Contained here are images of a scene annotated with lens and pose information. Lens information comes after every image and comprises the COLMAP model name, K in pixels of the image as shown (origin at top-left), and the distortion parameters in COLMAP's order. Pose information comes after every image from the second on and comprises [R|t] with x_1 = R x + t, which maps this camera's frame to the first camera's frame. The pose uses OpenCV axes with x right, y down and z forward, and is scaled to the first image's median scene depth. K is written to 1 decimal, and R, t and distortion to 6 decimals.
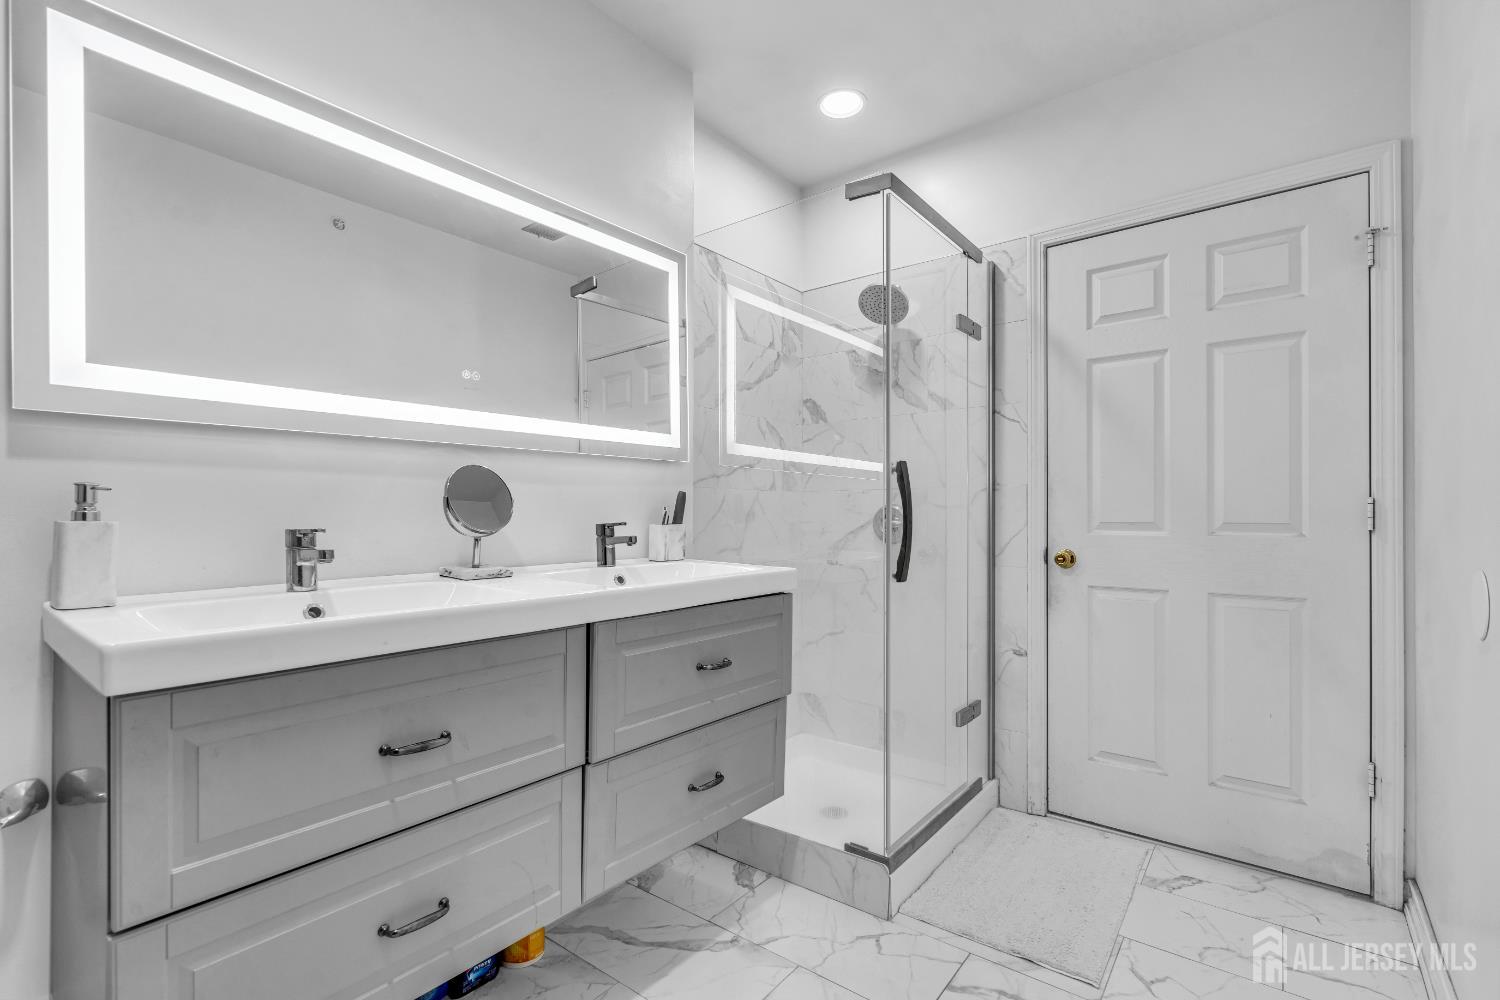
lens RADIAL K [[683.1, 0, 746.2], [0, 683.1, 514.1], [0, 0, 1]] dist [-0.002410, 0.000767]
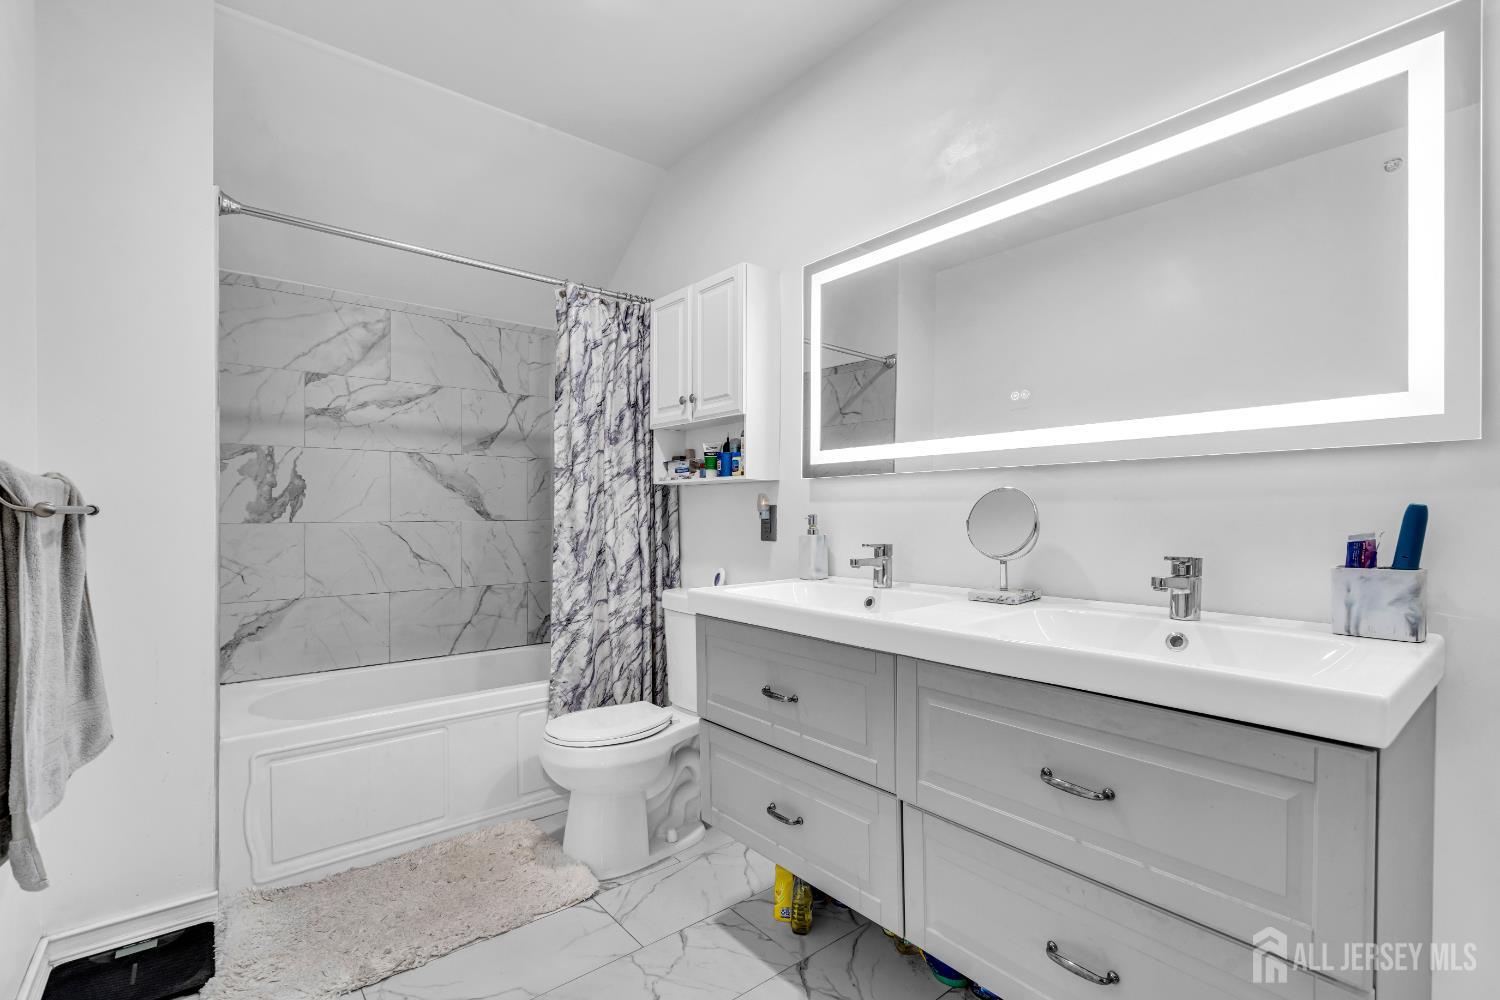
lens RADIAL K [[683.1, 0, 746.2], [0, 683.1, 514.1], [0, 0, 1]] dist [-0.002410, 0.000767]
pose [[-0.213963, 0.002853, -0.976838, 0.635352], [0.000341, 0.999996, 0.002846, -0.035531], [0.976842, 0.000276, -0.213963, 0.821184]]
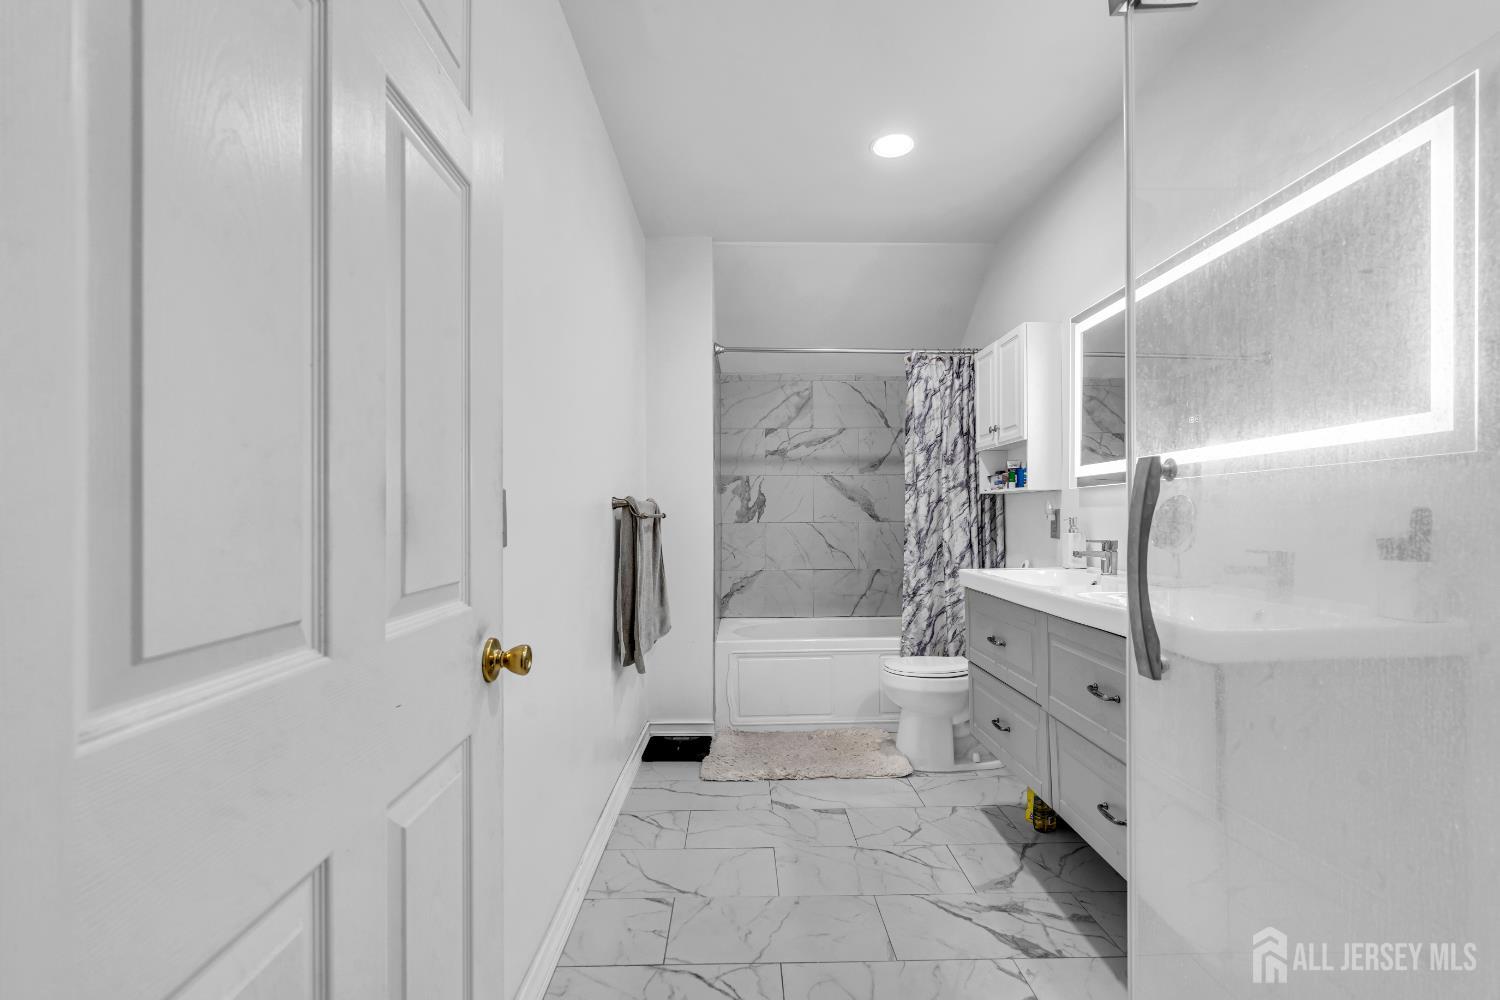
lens RADIAL K [[683.1, 0, 746.2], [0, 683.1, 514.1], [0, 0, 1]] dist [-0.002410, 0.000767]
pose [[-0.779823, 0.001012, -0.625999, 0.953618], [0.003904, 0.999987, -0.003247, -0.035851], [0.625988, -0.004976, -0.779817, 1.421458]]
